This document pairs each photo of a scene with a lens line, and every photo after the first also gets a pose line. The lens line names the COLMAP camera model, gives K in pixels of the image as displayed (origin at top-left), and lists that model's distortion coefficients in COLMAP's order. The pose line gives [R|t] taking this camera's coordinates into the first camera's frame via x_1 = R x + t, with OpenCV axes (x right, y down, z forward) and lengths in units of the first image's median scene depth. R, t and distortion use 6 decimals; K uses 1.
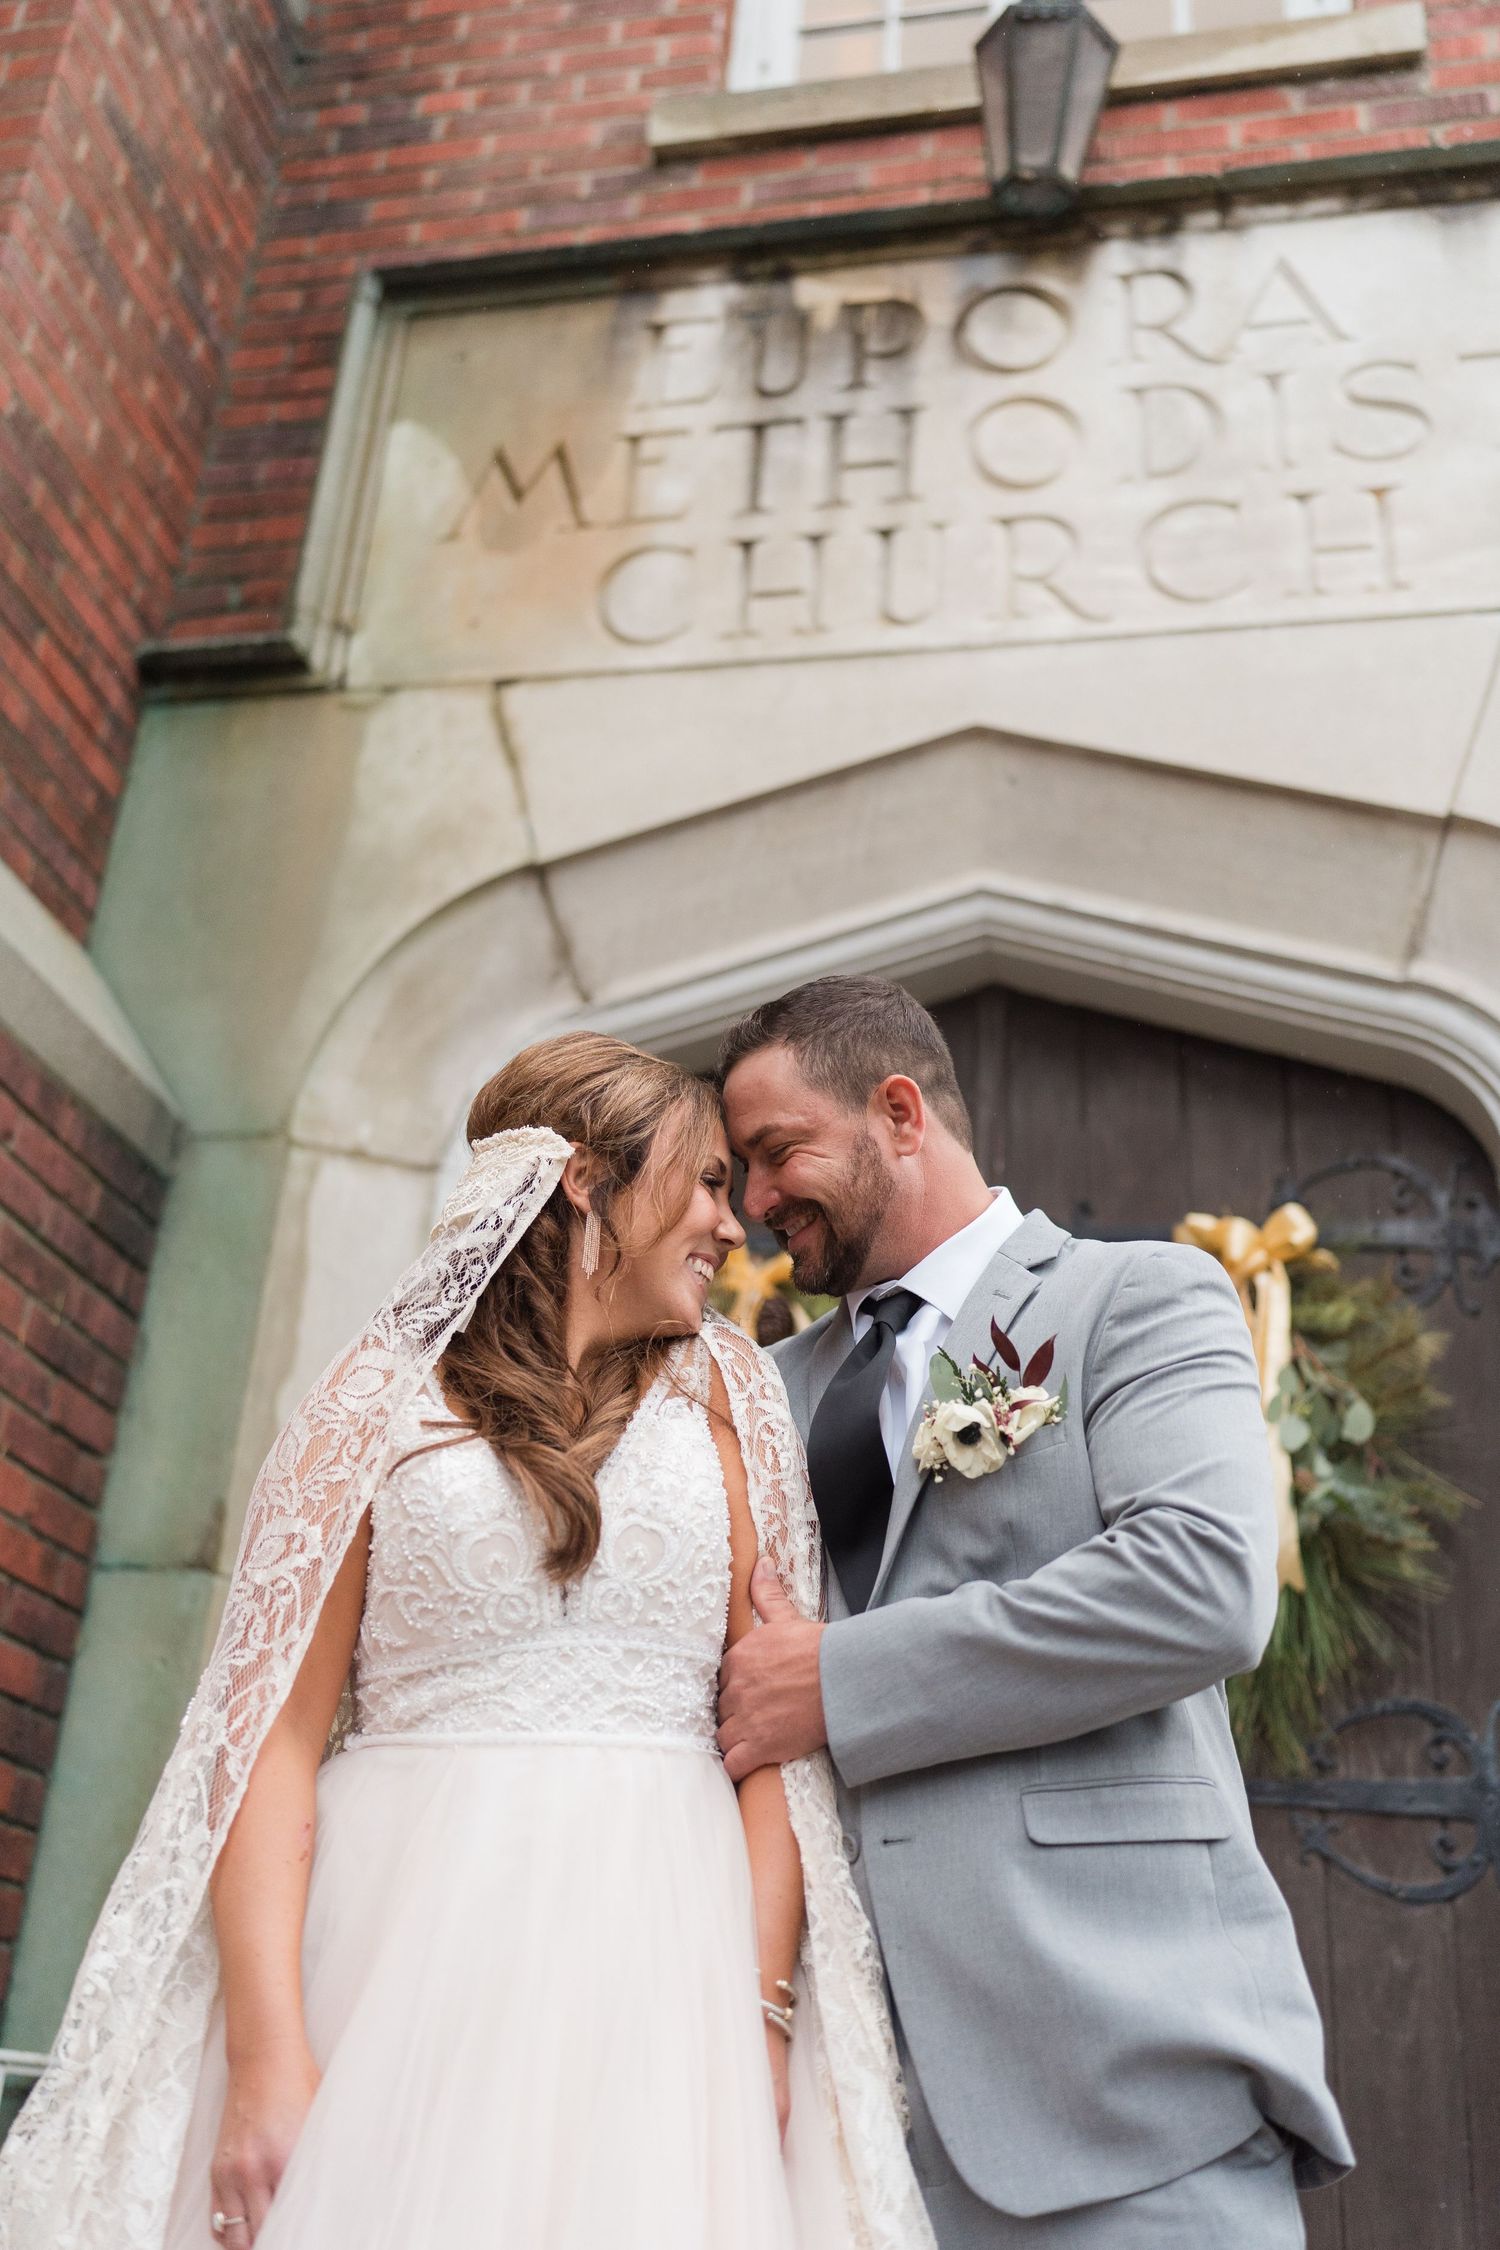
lens RADIAL K [[2243.0, 0, 750.0], [0, 2243.0, 1125.0], [0, 0, 1]] dist [0.005769, 0.012616]
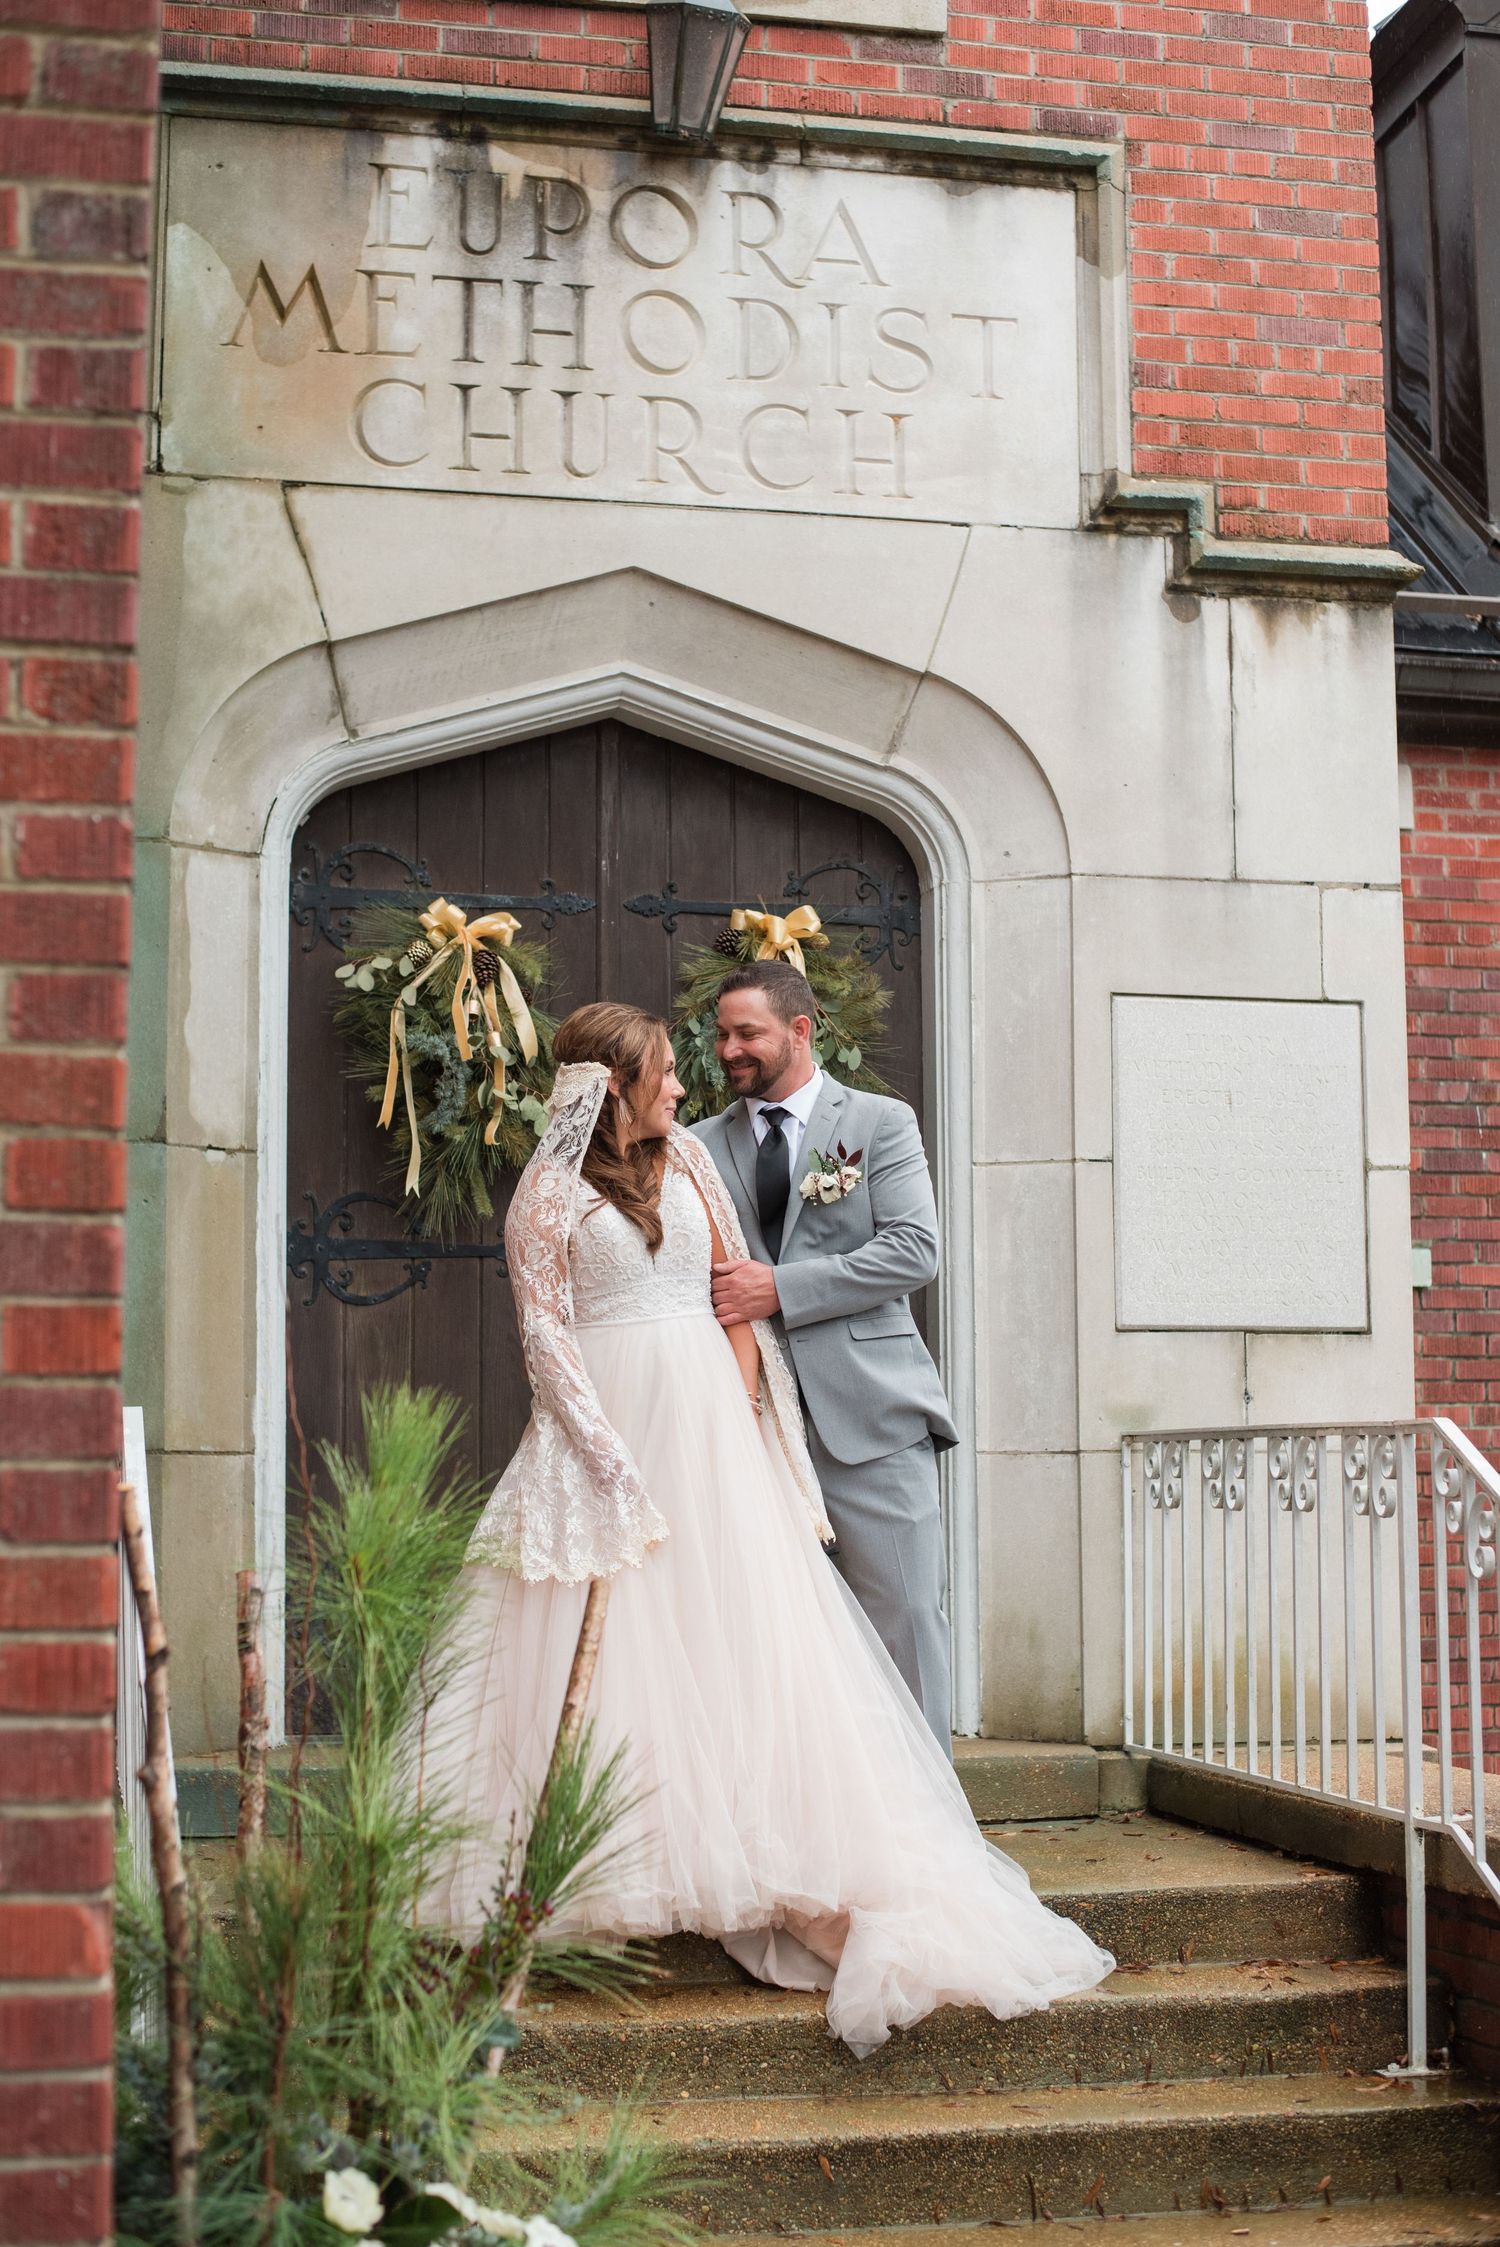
lens RADIAL K [[3277.0, 0, 750.0], [0, 3277.0, 1123.5], [0, 0, 1]] dist [-0.011710, -0.007826]
pose [[0.916556, -0.021694, 0.399317, -0.667914], [-0.114423, 0.942555, 0.313843, -0.496442], [-0.383187, -0.333346, 0.861422, -0.963956]]
